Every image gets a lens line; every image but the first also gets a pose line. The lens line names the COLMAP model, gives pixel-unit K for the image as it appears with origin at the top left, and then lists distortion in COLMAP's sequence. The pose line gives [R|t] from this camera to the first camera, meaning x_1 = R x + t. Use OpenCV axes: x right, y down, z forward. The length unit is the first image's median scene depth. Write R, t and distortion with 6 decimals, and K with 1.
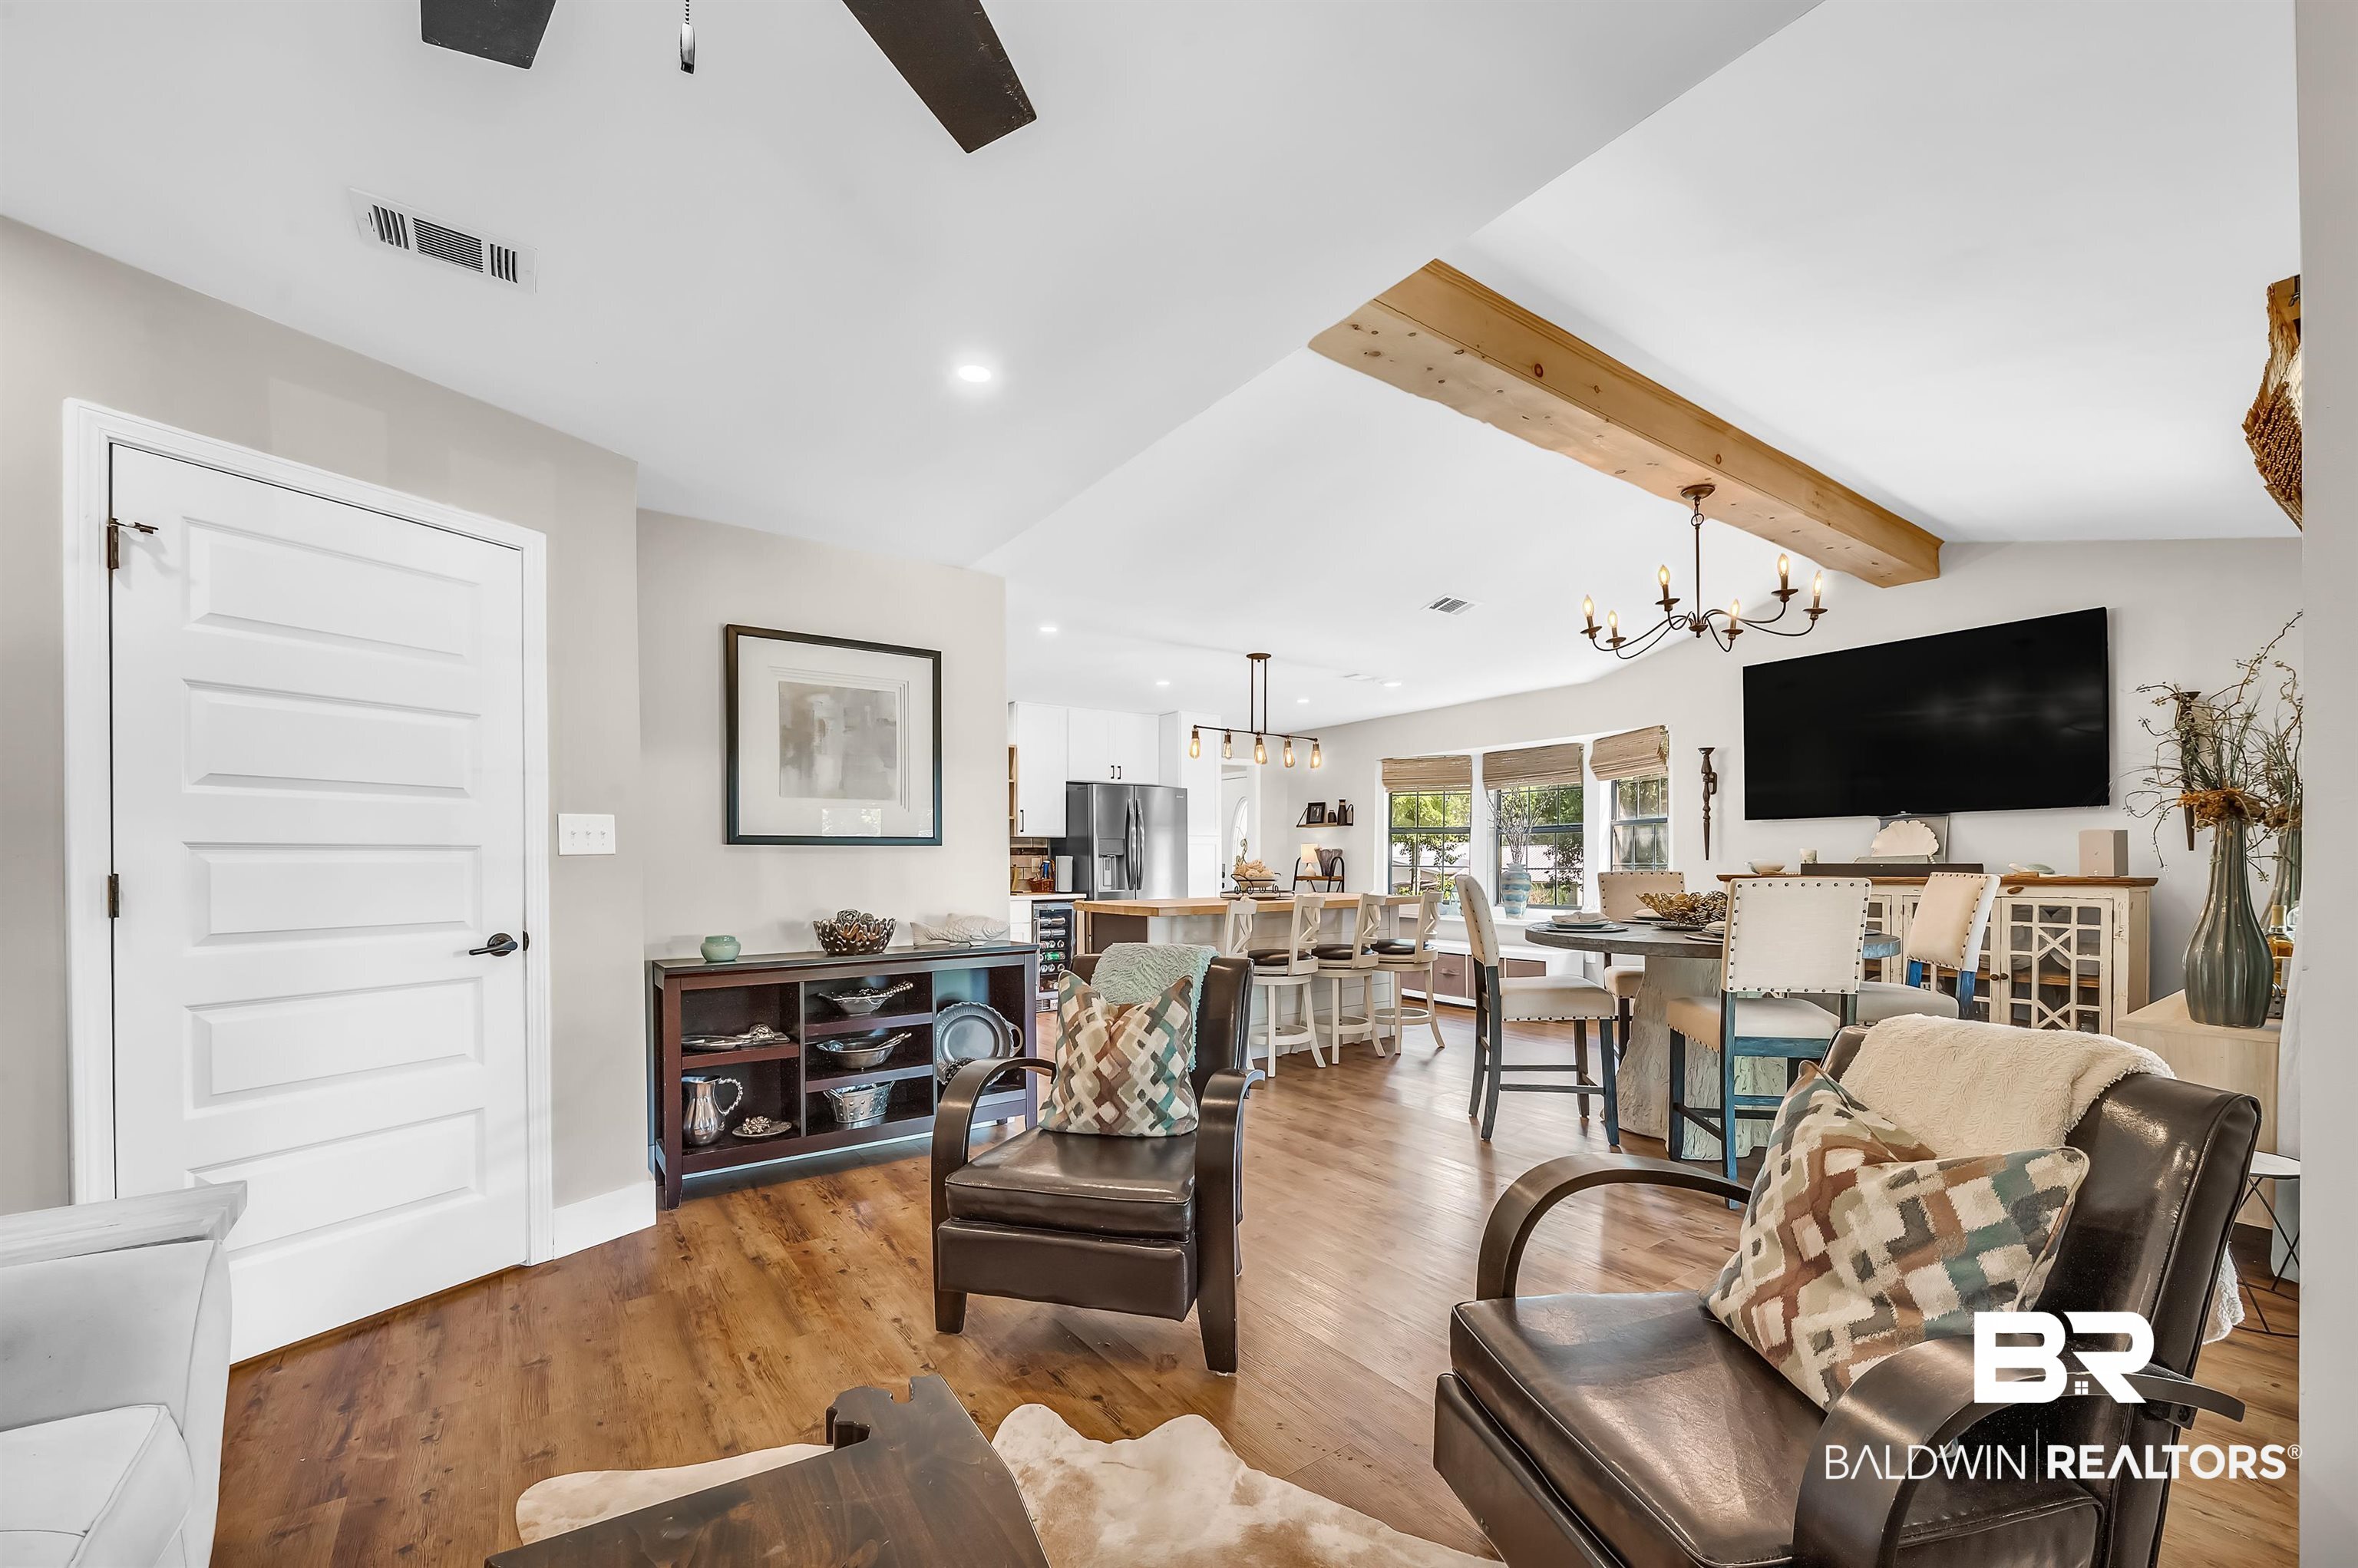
lens RADIAL K [[942.7, 0, 1186.3], [0, 942.7, 857.5], [0, 0, 1]] dist [-0.005677, 0.000009]
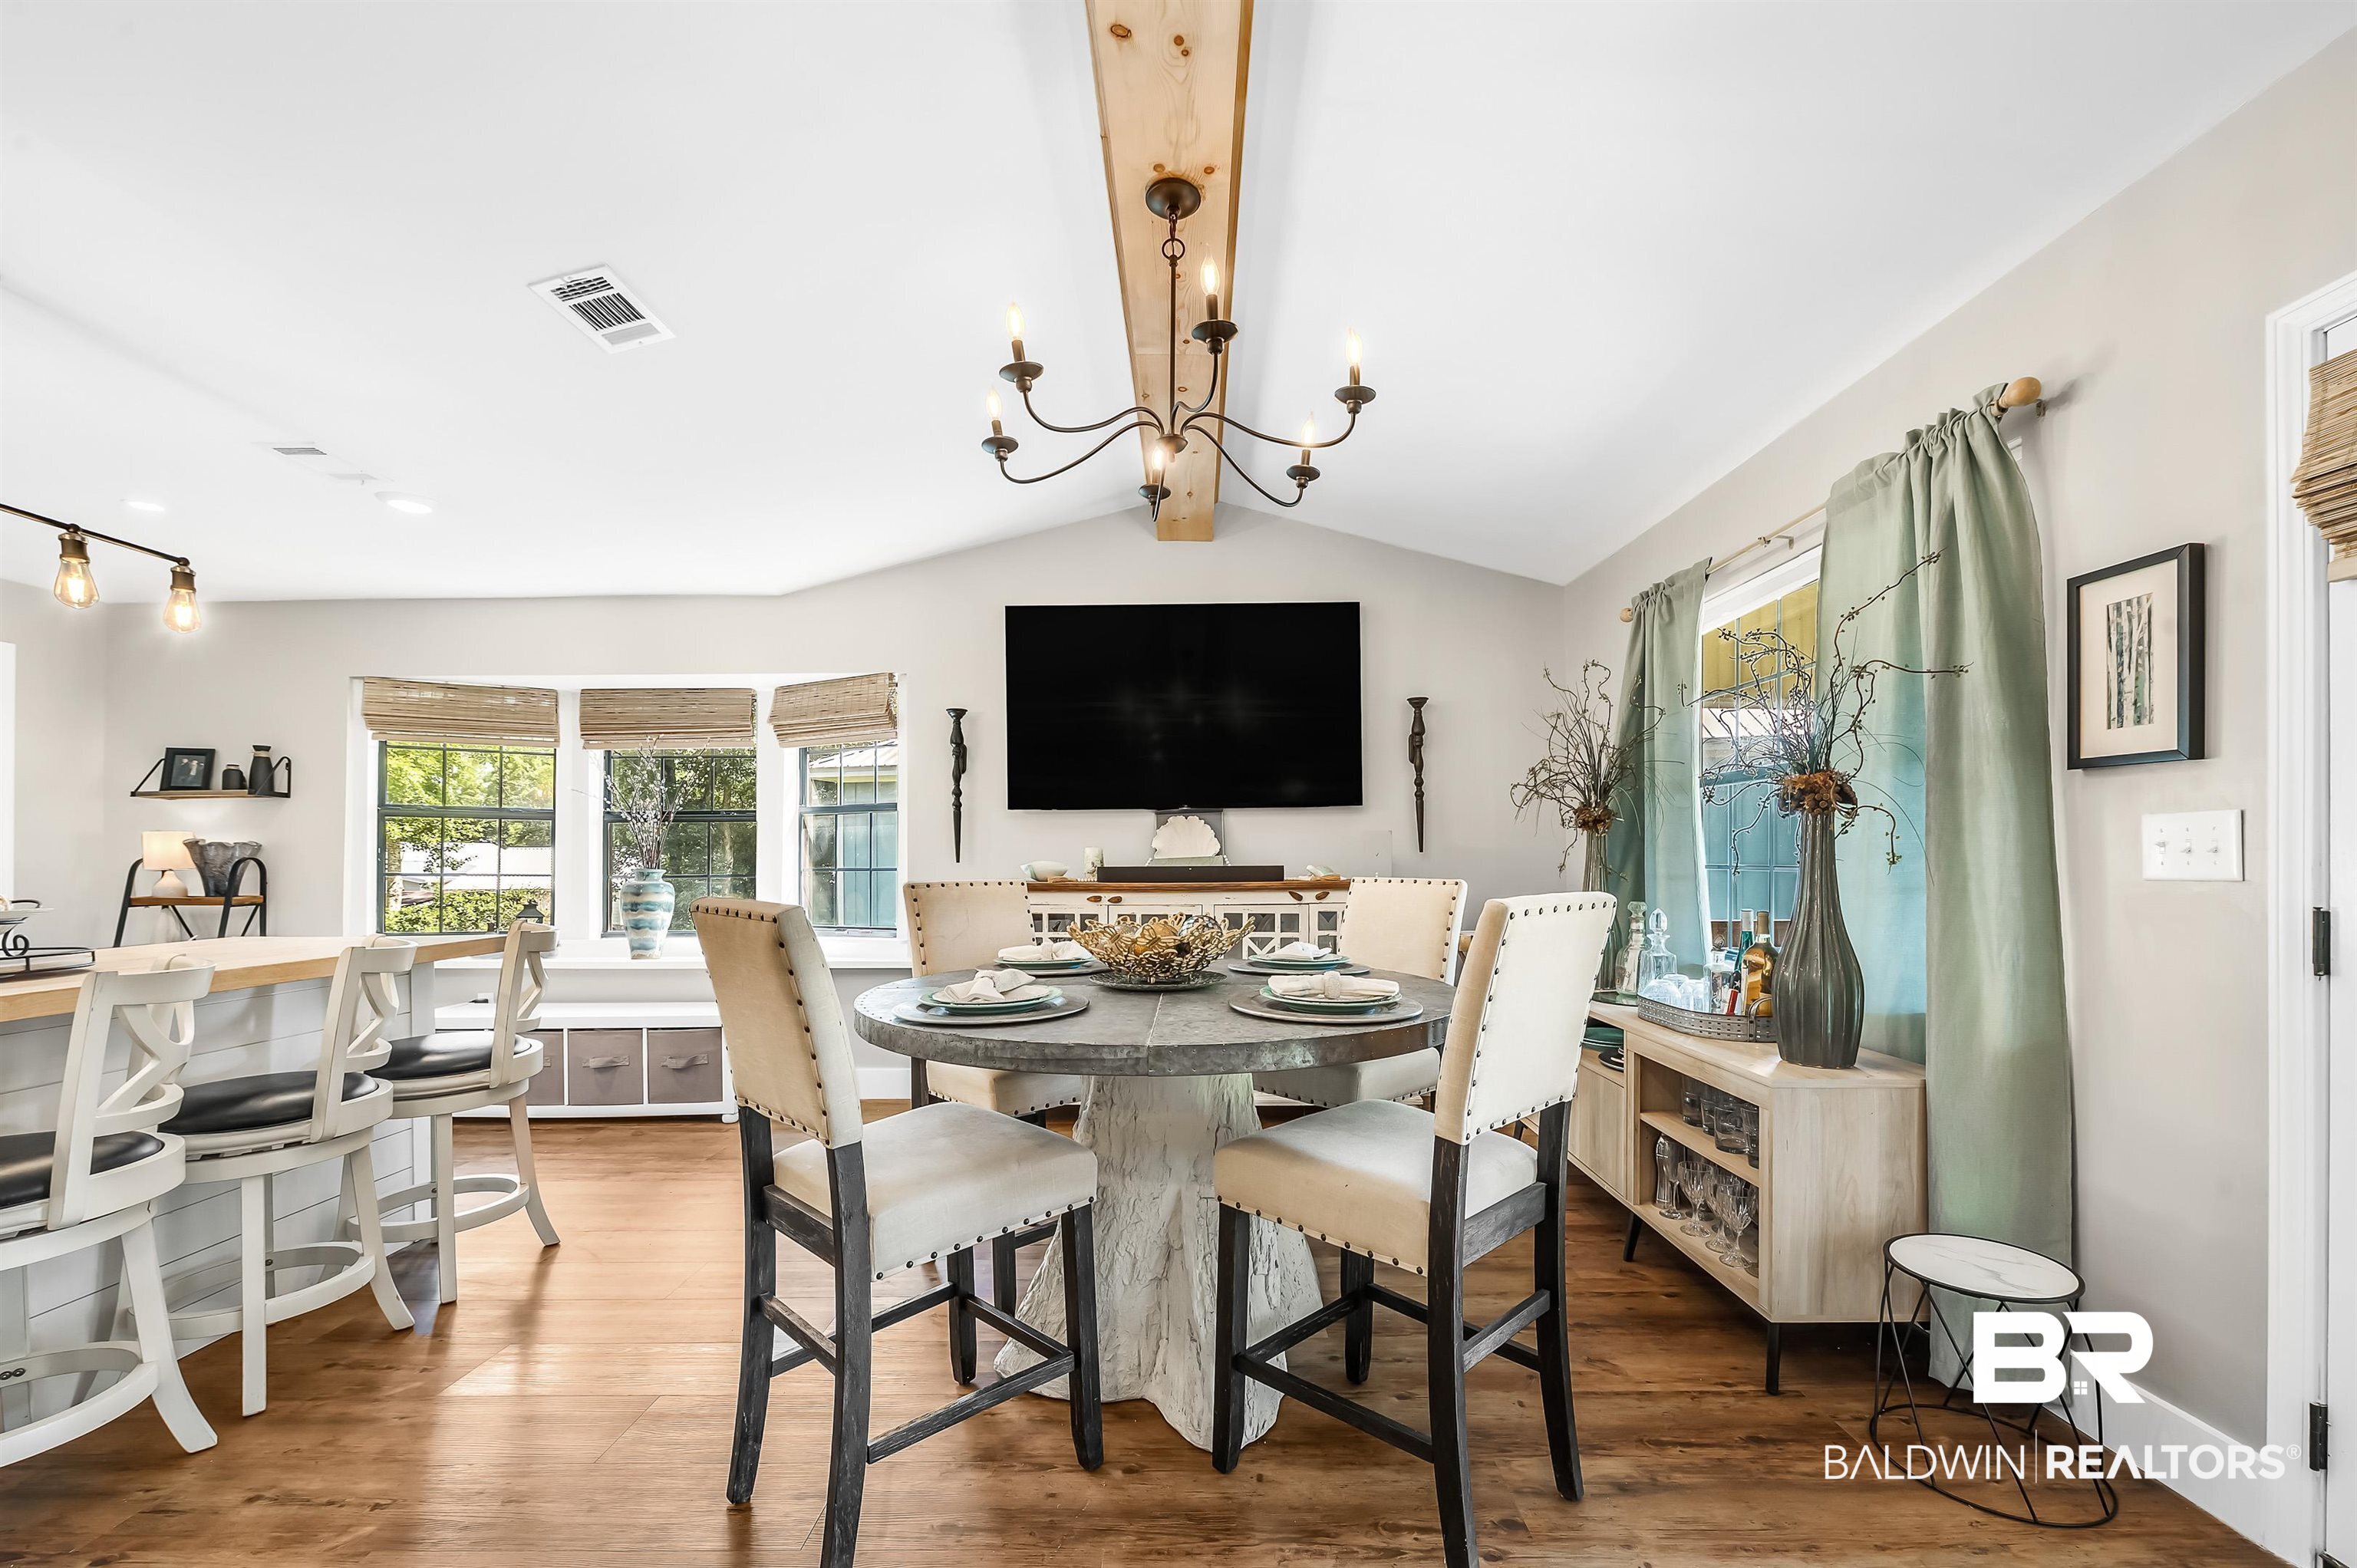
lens RADIAL K [[942.3, 0, 1185.8], [0, 942.3, 857.5], [0, 0, 1]] dist [-0.005677, 0.000009]
pose [[0.580732, 0.005190, 0.814079, 0.064731], [-0.000781, 0.999983, -0.005818, 0.002758], [-0.814095, 0.002743, 0.580726, 0.445775]]
